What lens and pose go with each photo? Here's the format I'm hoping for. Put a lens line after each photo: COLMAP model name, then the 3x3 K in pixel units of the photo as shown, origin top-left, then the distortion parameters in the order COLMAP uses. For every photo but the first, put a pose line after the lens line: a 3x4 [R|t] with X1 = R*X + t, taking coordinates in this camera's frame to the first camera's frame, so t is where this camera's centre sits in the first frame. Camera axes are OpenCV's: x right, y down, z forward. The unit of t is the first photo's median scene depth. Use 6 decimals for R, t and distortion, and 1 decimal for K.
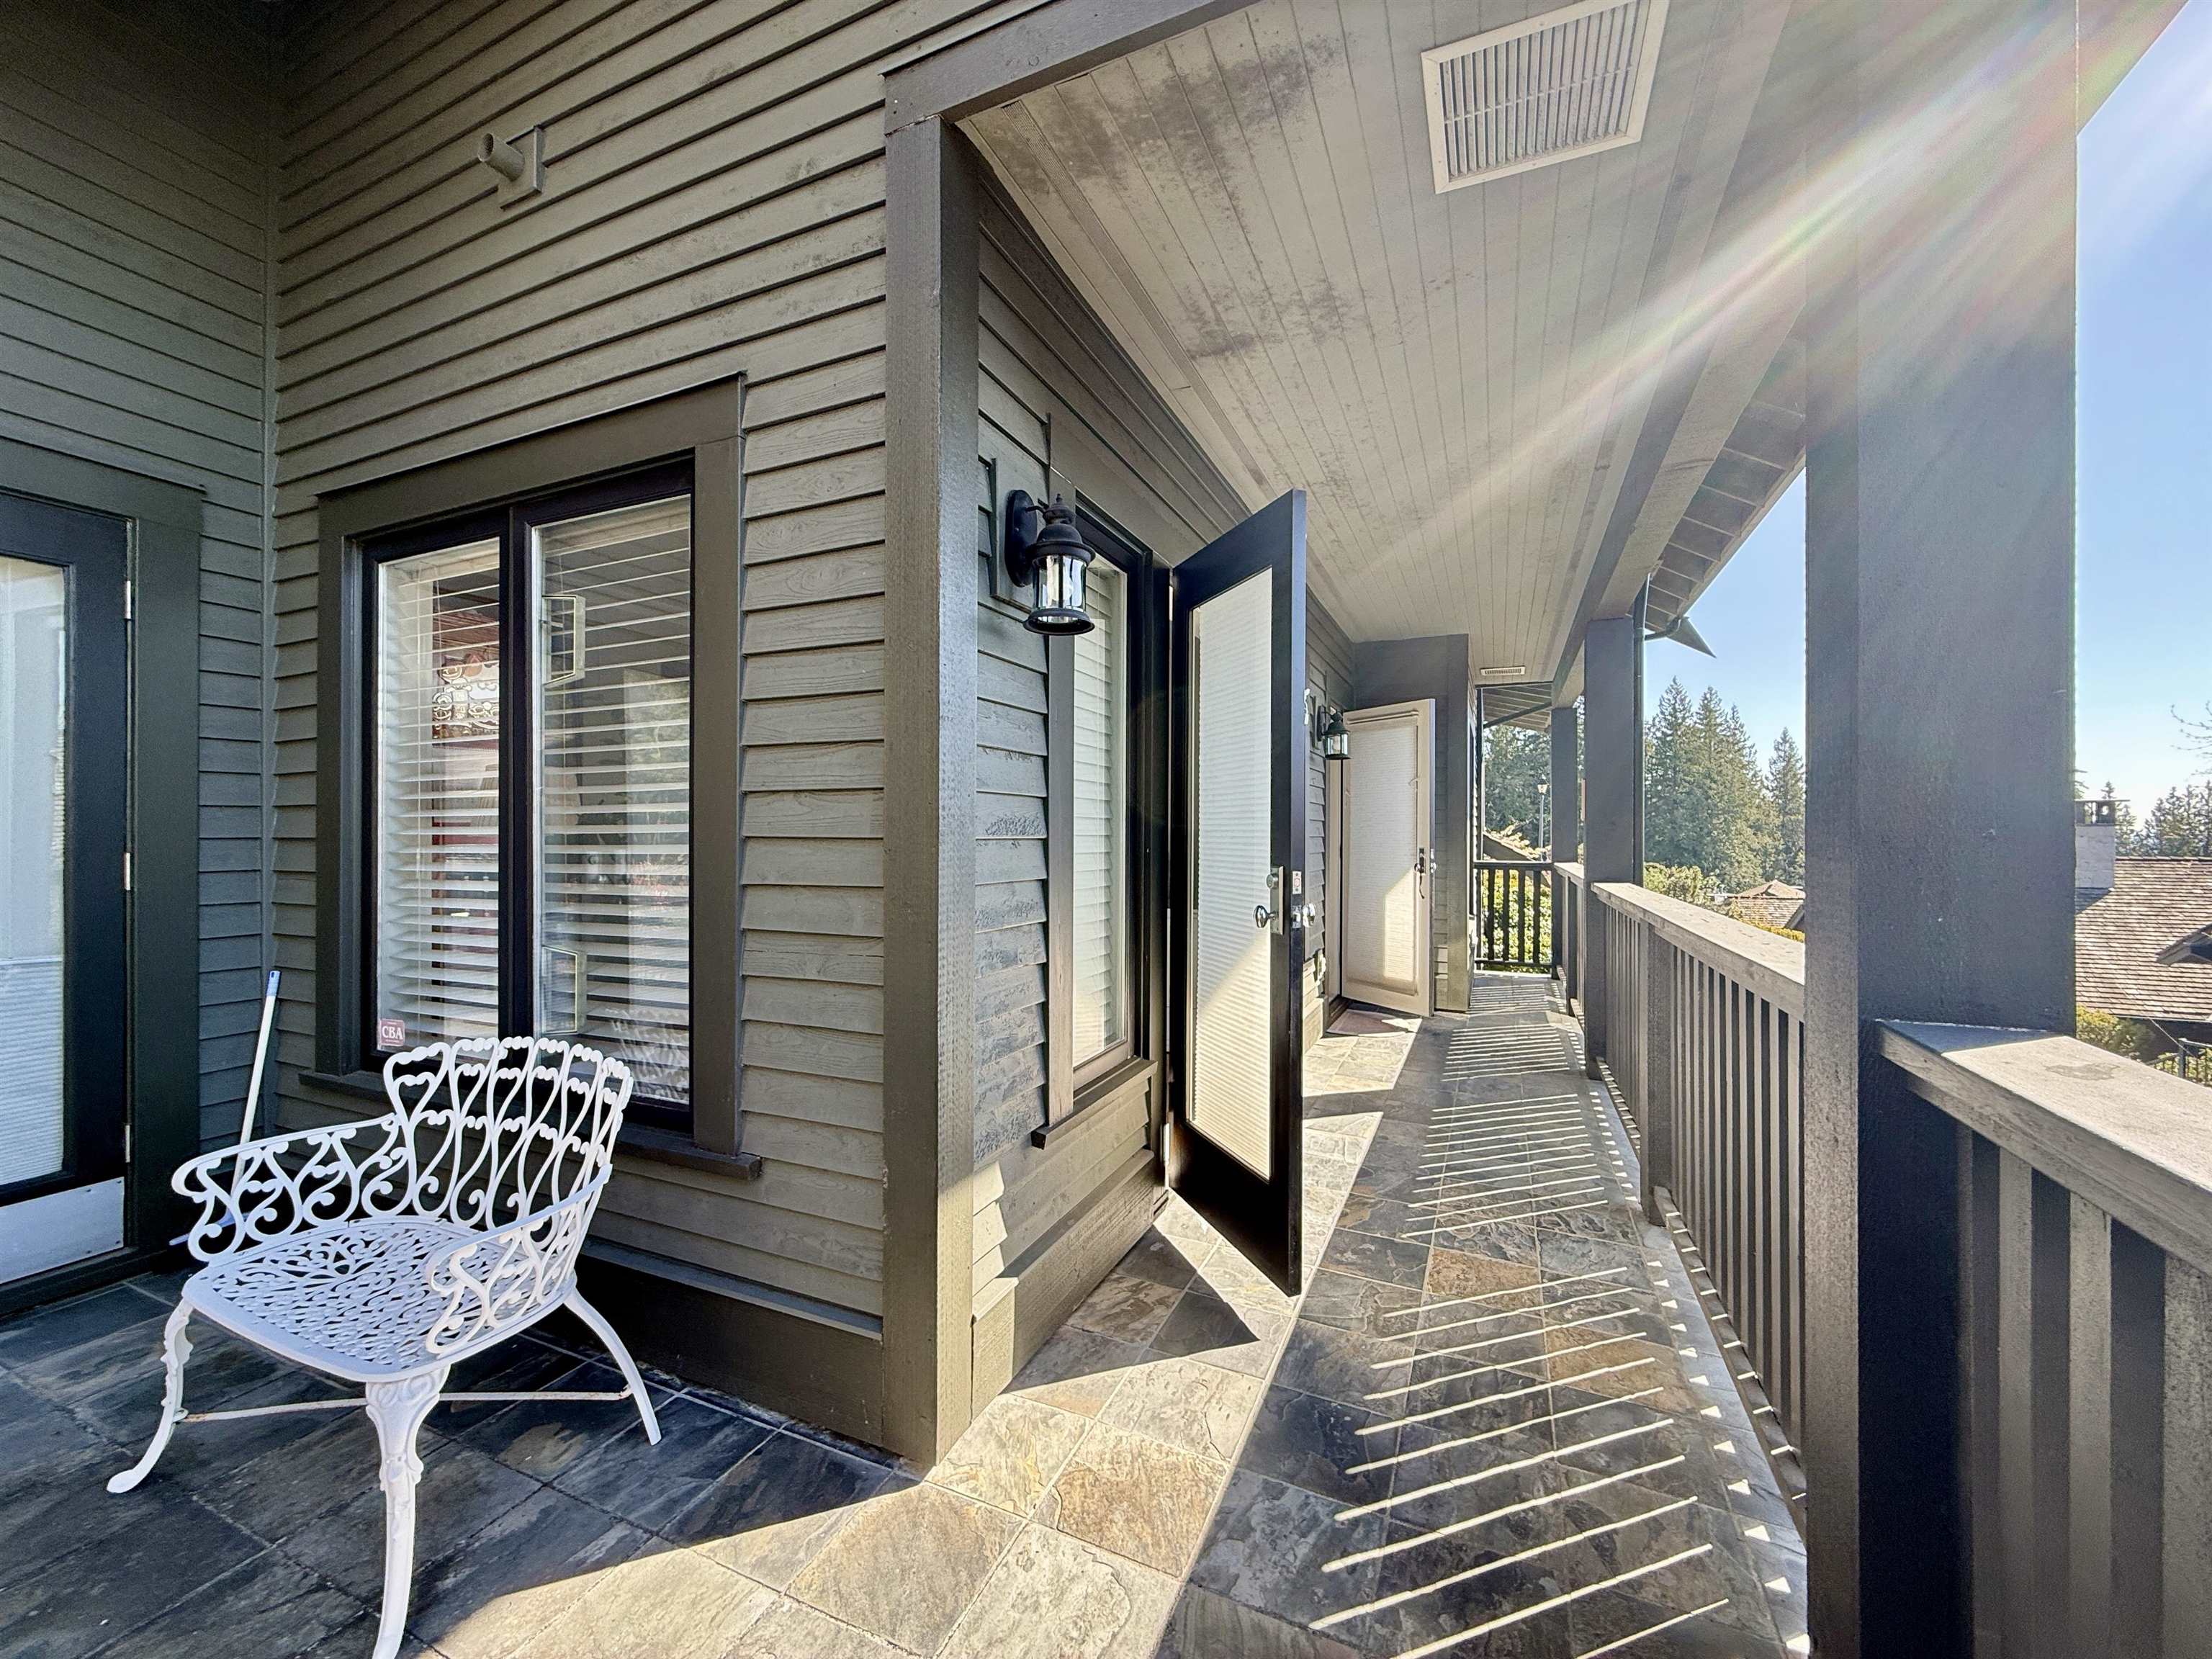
lens RADIAL K [[879.2, 0, 1104.2], [0, 879.2, 830.4], [0, 0, 1]] dist [0.000992, 0.000149]
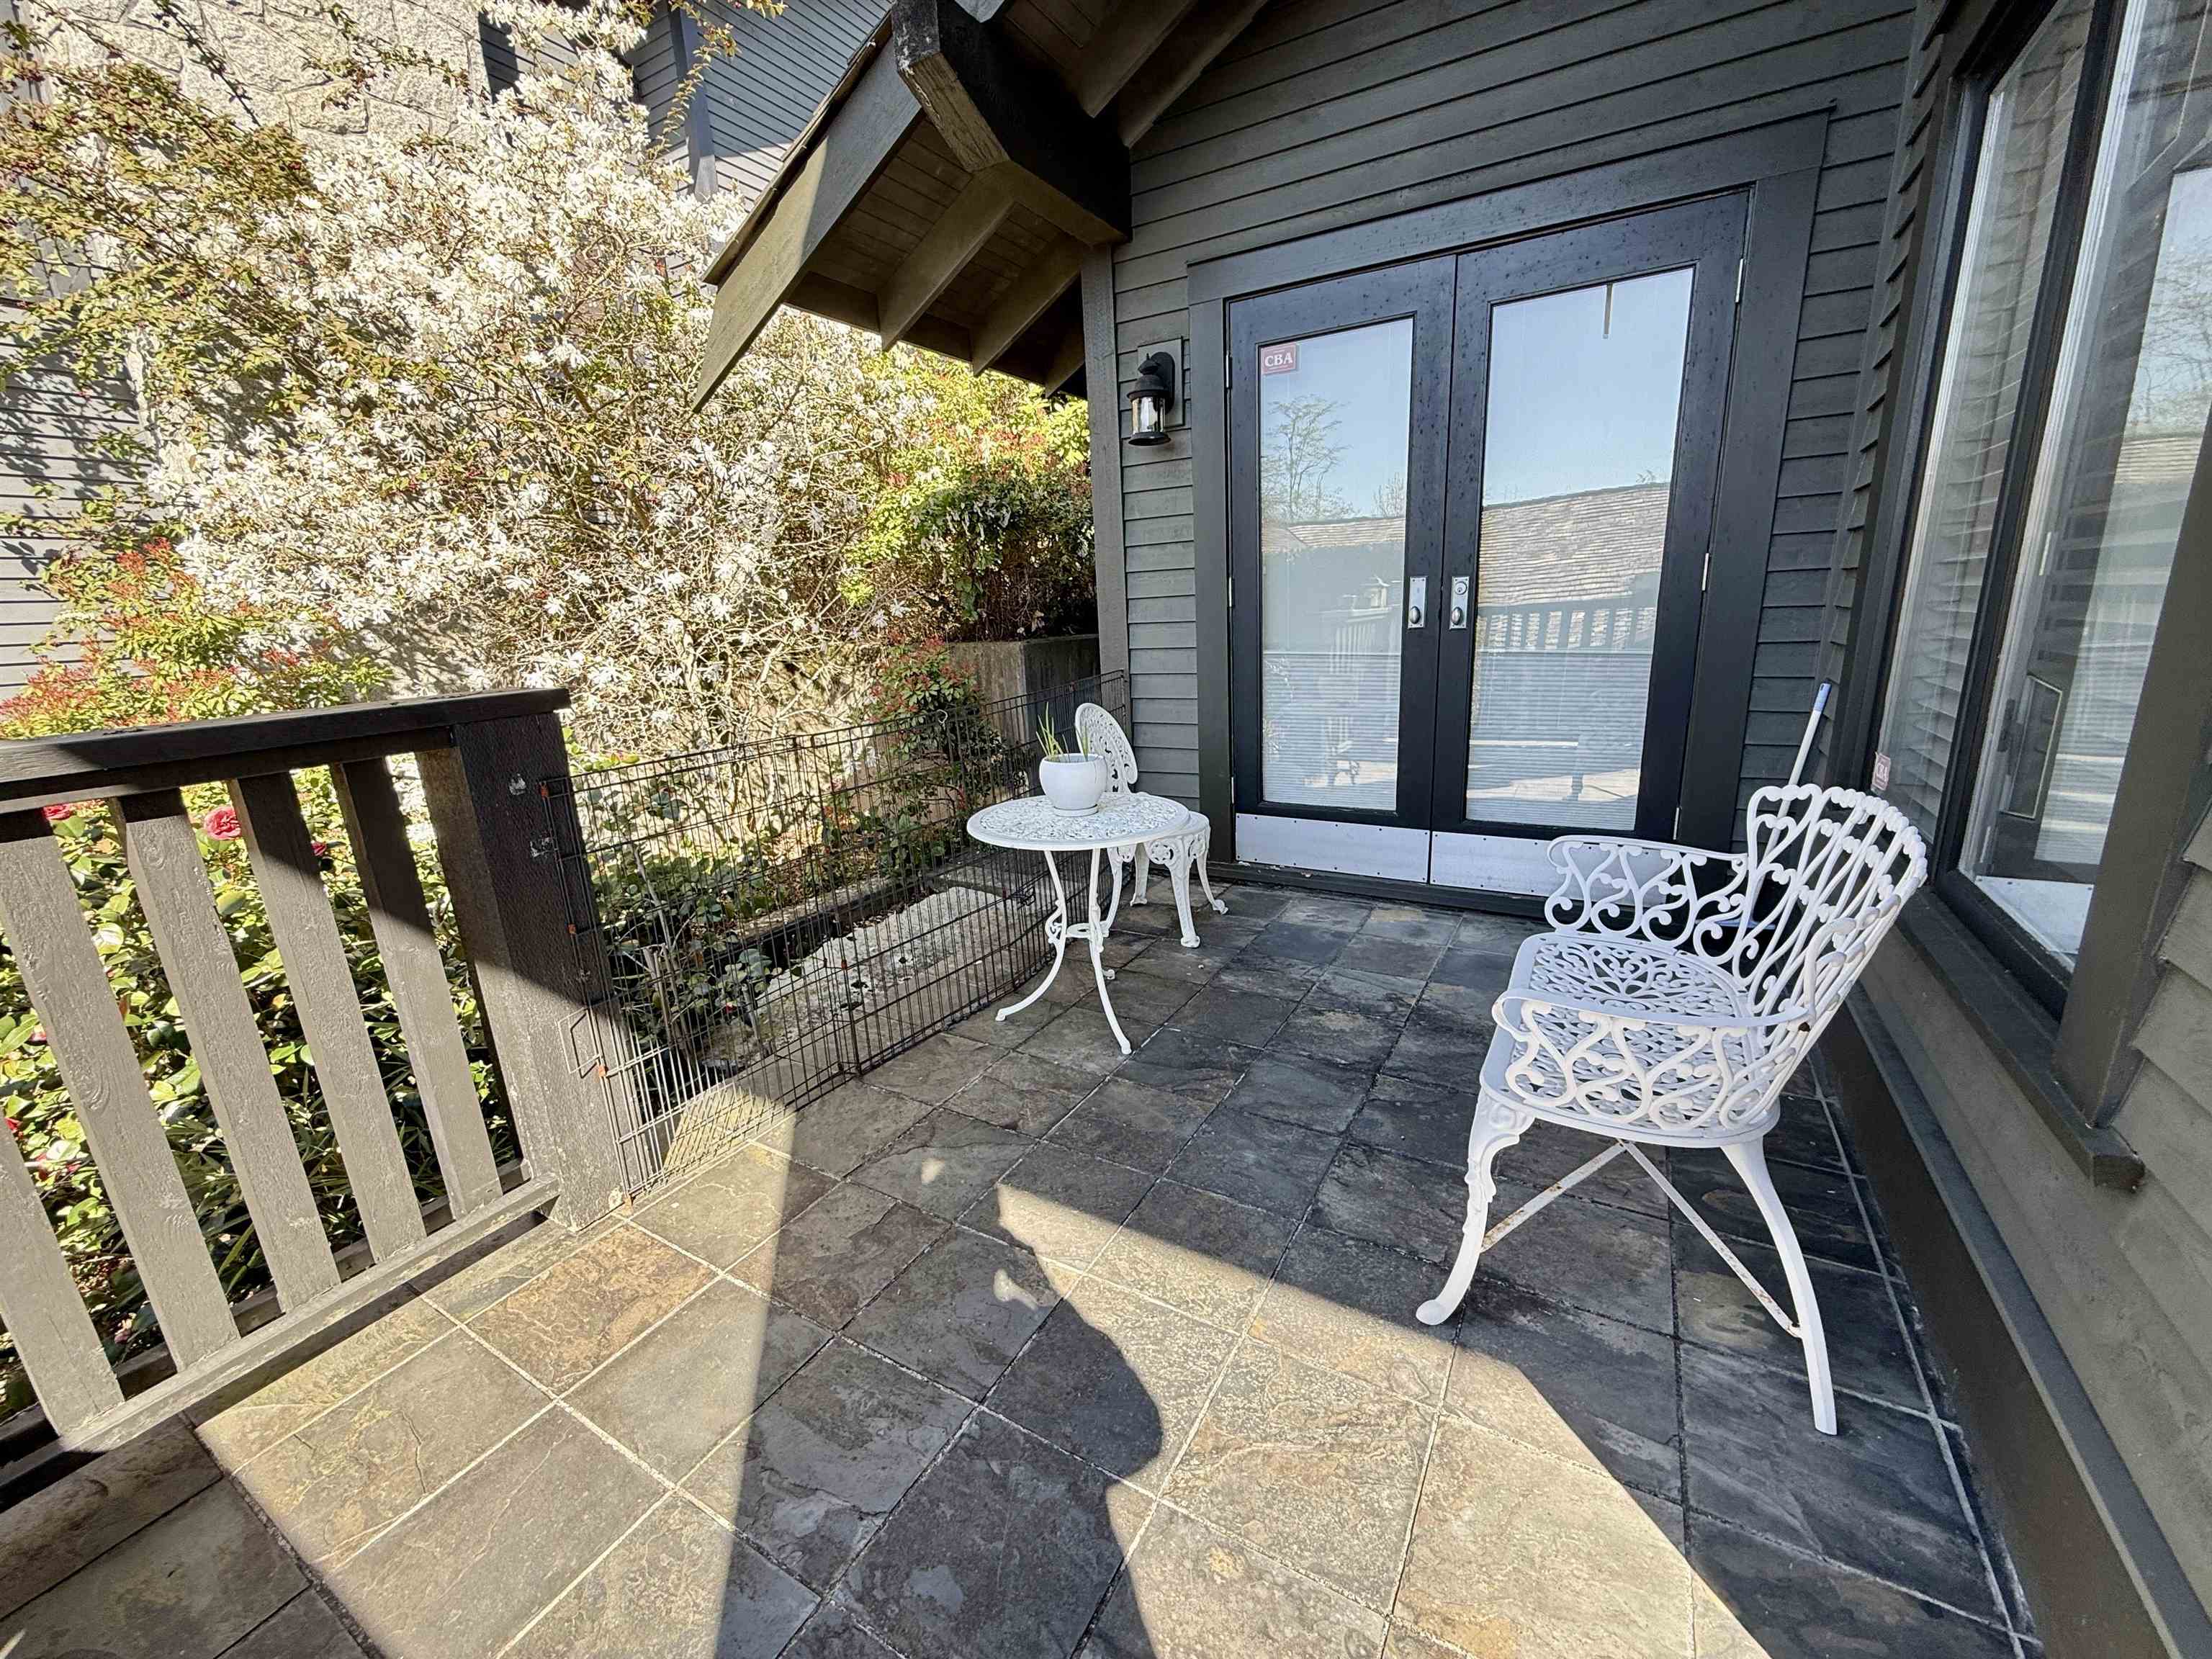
lens RADIAL K [[879.2, 0, 1109.1], [0, 879.2, 837.3], [0, 0, 1]] dist [0.000992, 0.000149]
pose [[-0.103139, 0.255863, -0.961195, 0.060471], [0.046260, 0.966537, 0.252321, 0.069069], [0.993591, -0.018441, -0.111524, 0.509486]]
